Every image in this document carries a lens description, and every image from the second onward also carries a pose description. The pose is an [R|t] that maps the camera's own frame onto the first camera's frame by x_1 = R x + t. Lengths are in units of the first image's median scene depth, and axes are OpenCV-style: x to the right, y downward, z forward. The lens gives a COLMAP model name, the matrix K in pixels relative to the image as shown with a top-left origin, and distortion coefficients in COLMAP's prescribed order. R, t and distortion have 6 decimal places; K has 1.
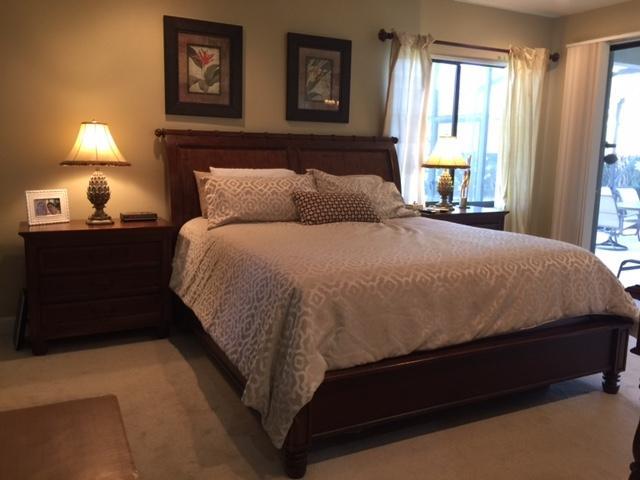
lens RADIAL K [[550.2, 0, 320.5], [0, 550.2, 237.8], [0, 0, 1]] dist [0.073371, -0.074187]
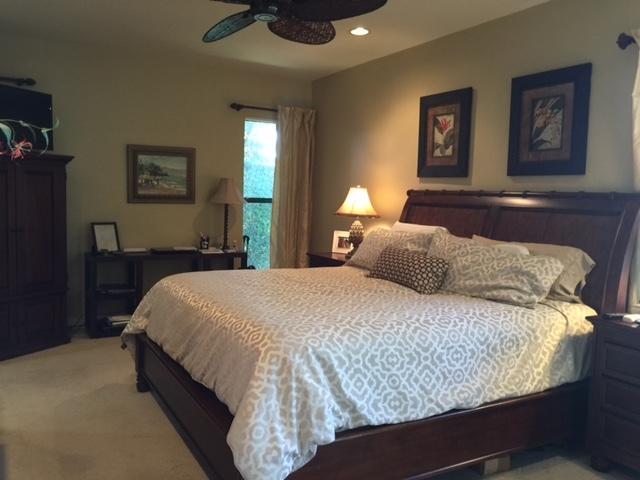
lens RADIAL K [[550.2, 0, 320.0], [0, 550.2, 240.9], [0, 0, 1]] dist [0.073371, -0.074187]
pose [[0.048319, 0.063279, -0.996826, 0.871147], [-0.191557, 0.980053, 0.052929, -0.109550], [0.980291, 0.188391, 0.059476, 0.730139]]
